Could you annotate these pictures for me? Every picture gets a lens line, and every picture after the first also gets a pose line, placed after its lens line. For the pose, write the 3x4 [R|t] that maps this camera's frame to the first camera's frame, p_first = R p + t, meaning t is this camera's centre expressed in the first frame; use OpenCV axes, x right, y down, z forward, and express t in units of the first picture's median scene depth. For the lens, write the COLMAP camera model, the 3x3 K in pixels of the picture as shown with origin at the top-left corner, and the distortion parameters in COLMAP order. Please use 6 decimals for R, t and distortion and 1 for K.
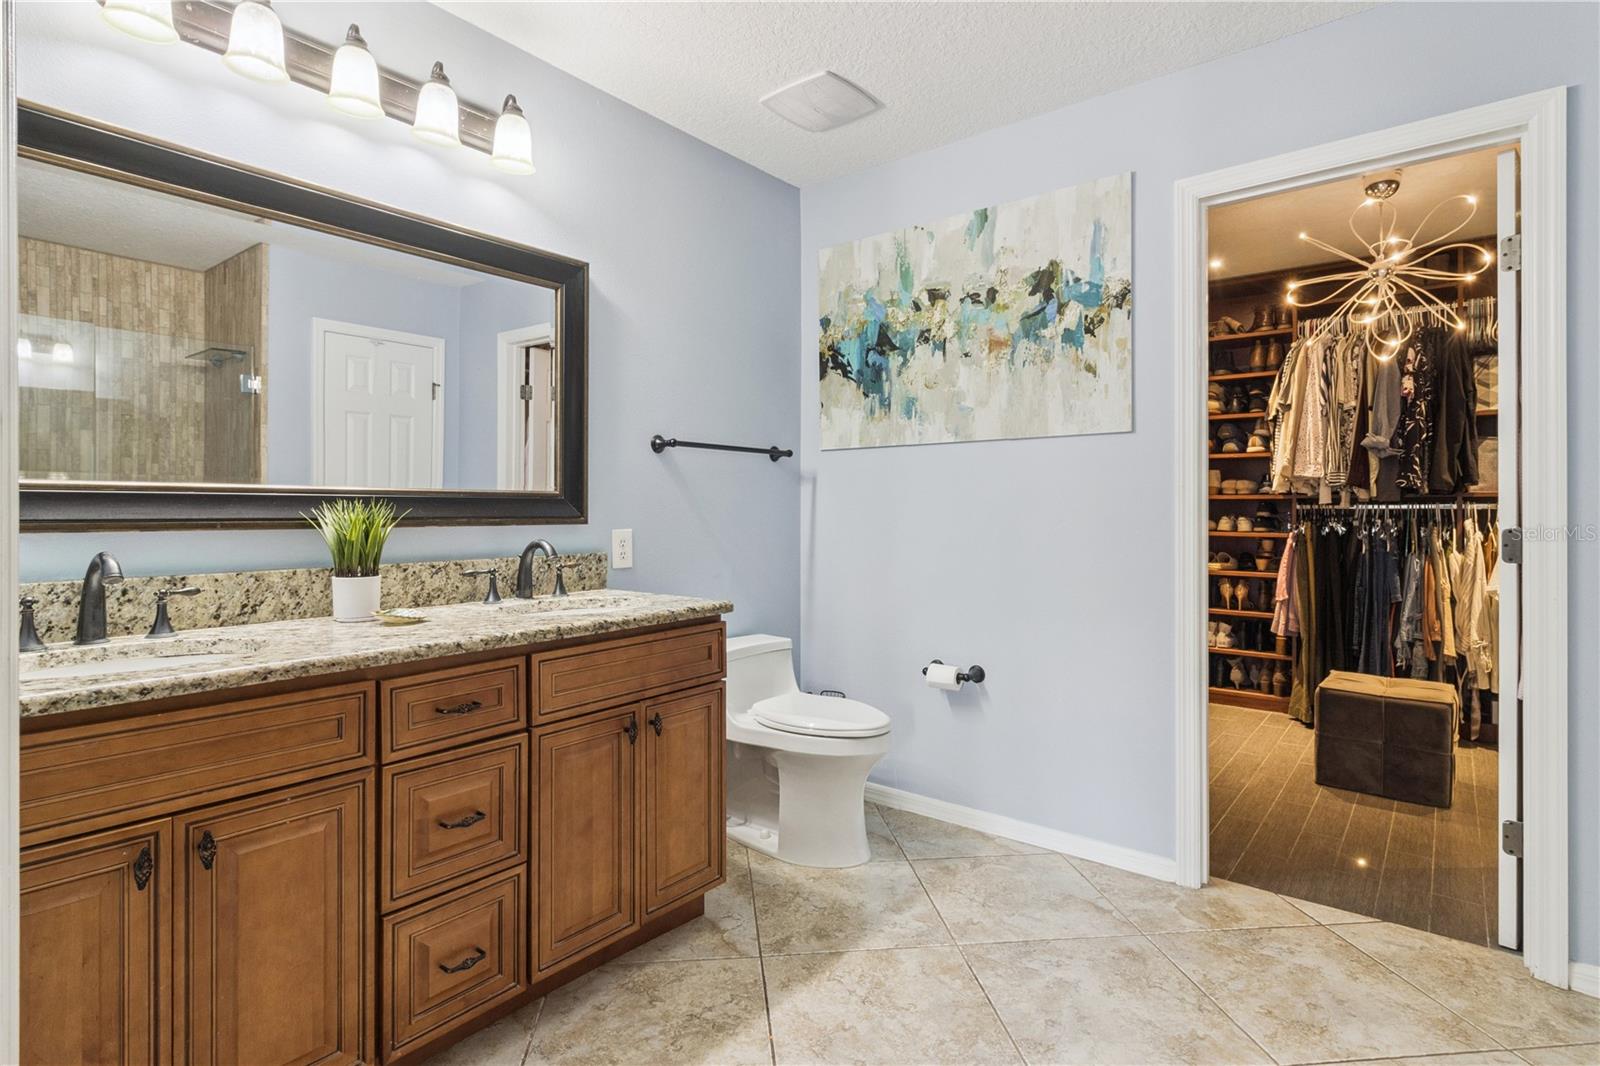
lens RADIAL K [[791.3, 0, 788.2], [0, 791.3, 518.8], [0, 0, 1]] dist [0.000159, -0.000710]
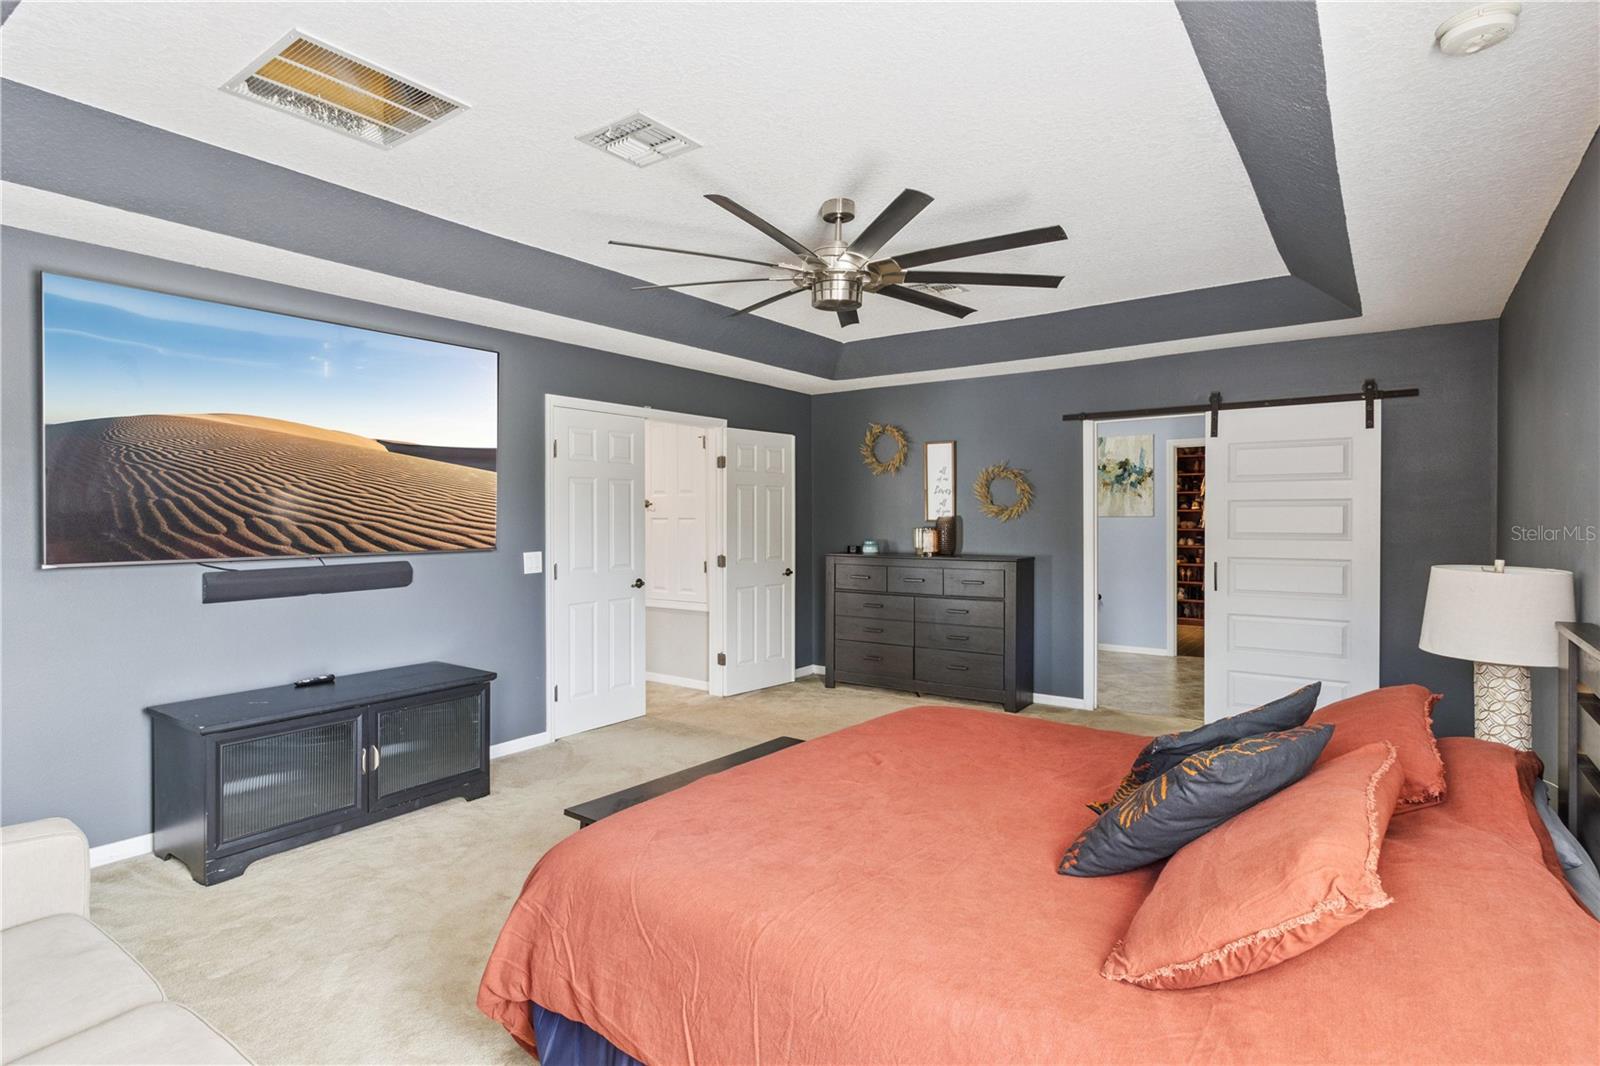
lens RADIAL K [[805.6, 0, 792.2], [0, 805.6, 510.8], [0, 0, 1]] dist [-0.000427, -0.000586]
pose [[0.998396, 0.002242, 0.056580, -1.080465], [-0.001617, 0.999937, -0.011094, -0.089806], [-0.056601, 0.010985, 0.998336, -1.934263]]
